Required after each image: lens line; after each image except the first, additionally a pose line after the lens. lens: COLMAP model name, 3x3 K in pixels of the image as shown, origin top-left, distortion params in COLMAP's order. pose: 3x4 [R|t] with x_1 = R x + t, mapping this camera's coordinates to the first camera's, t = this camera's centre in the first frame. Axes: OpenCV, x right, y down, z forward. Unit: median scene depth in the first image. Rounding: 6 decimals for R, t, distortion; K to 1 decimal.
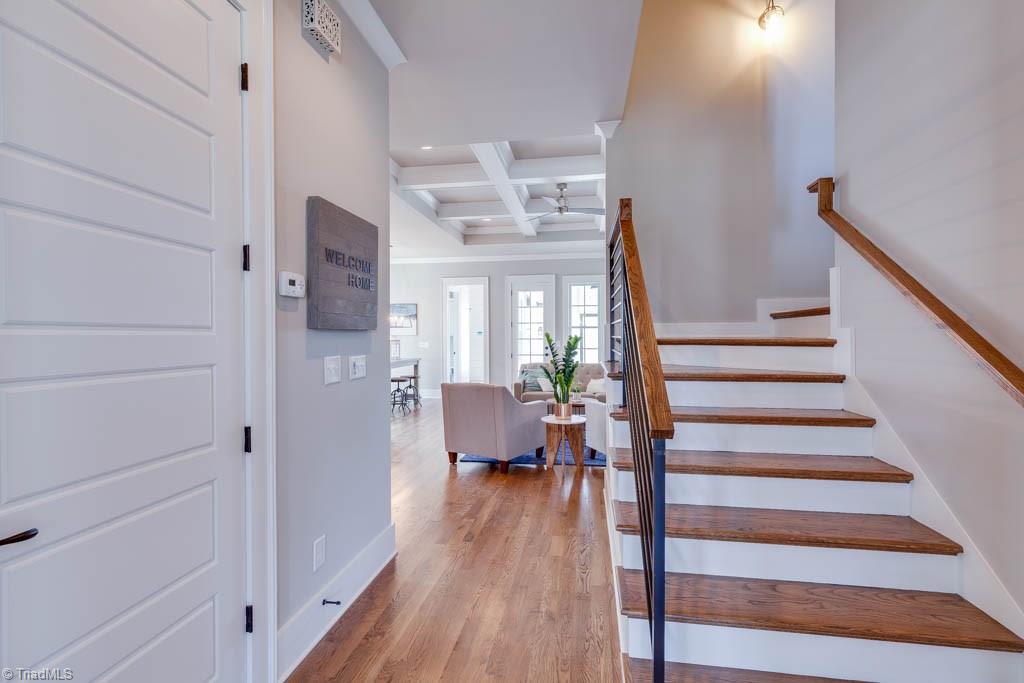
lens RADIAL K [[463.0, 0, 512.4], [0, 463.0, 339.2], [0, 0, 1]] dist [0.003425, 0.000154]
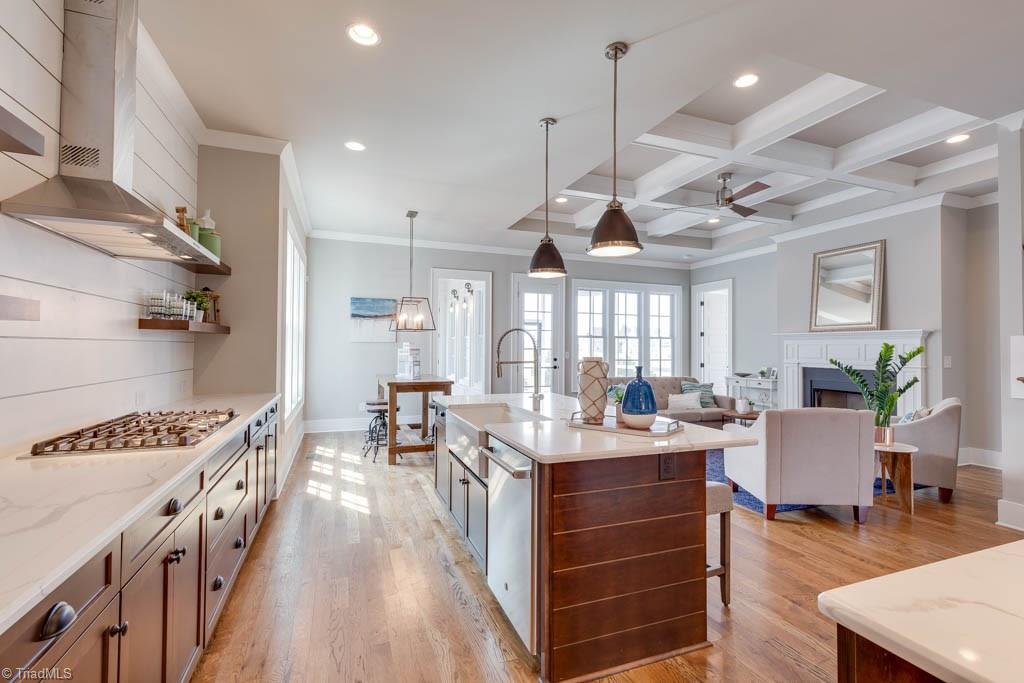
lens RADIAL K [[463.0, 0, 515.2], [0, 463.0, 338.7], [0, 0, 1]] dist [0.003425, 0.000154]
pose [[0.865744, 0.014983, 0.500263, -0.671031], [-0.005047, 0.999762, -0.021209, -0.001655], [-0.500462, 0.015837, 0.865614, 0.443596]]
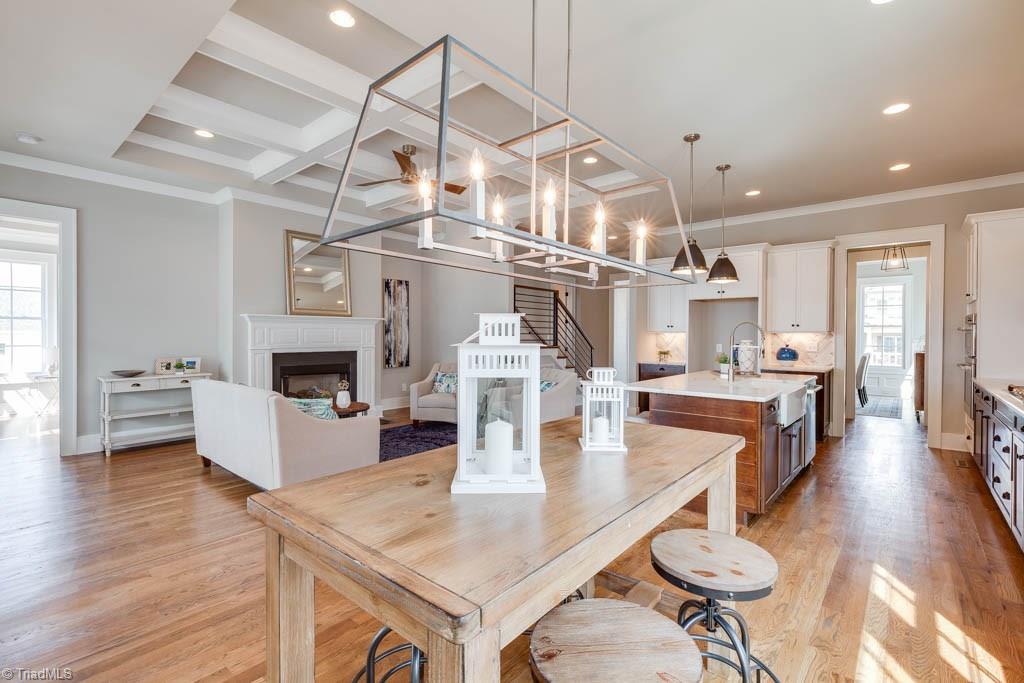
lens RADIAL K [[463.0, 0, 512.4], [0, 463.0, 340.0], [0, 0, 1]] dist [0.003425, 0.000154]
pose [[-0.850988, -0.004910, 0.525161, -0.473666], [0.000959, 0.999940, 0.010904, 0.001305], [-0.525183, 0.009783, -0.850933, 1.620494]]
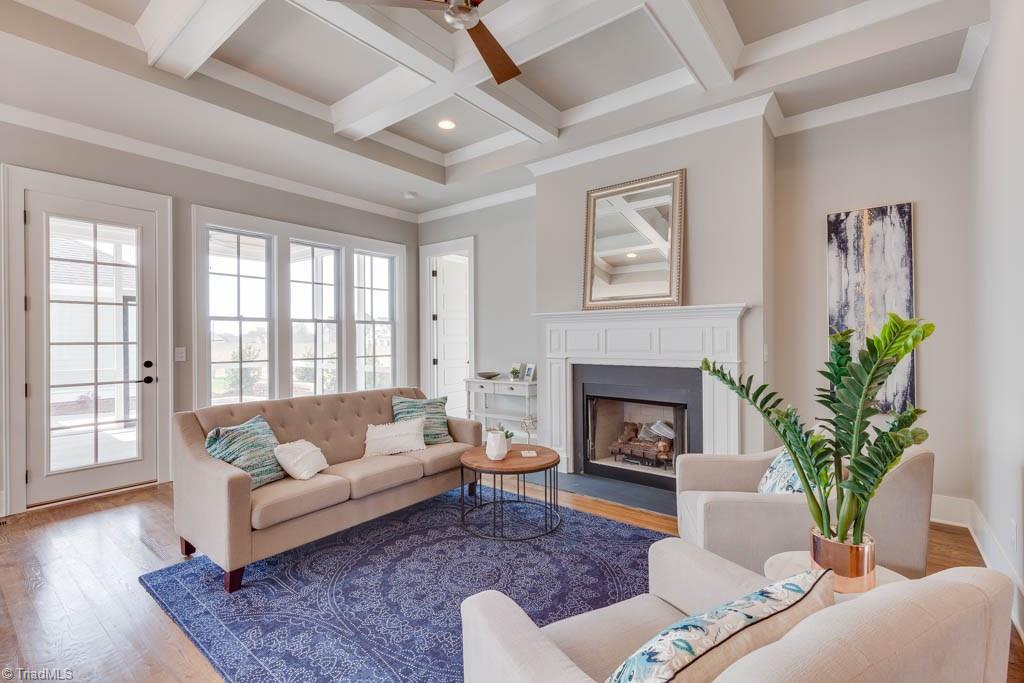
lens RADIAL K [[463.0, 0, 514.9], [0, 463.0, 338.9], [0, 0, 1]] dist [0.003425, 0.000154]
pose [[0.490860, -0.007371, 0.871207, -0.208351], [0.010033, 0.999946, 0.002807, -0.003120], [-0.871181, 0.007363, 0.490907, 0.775510]]
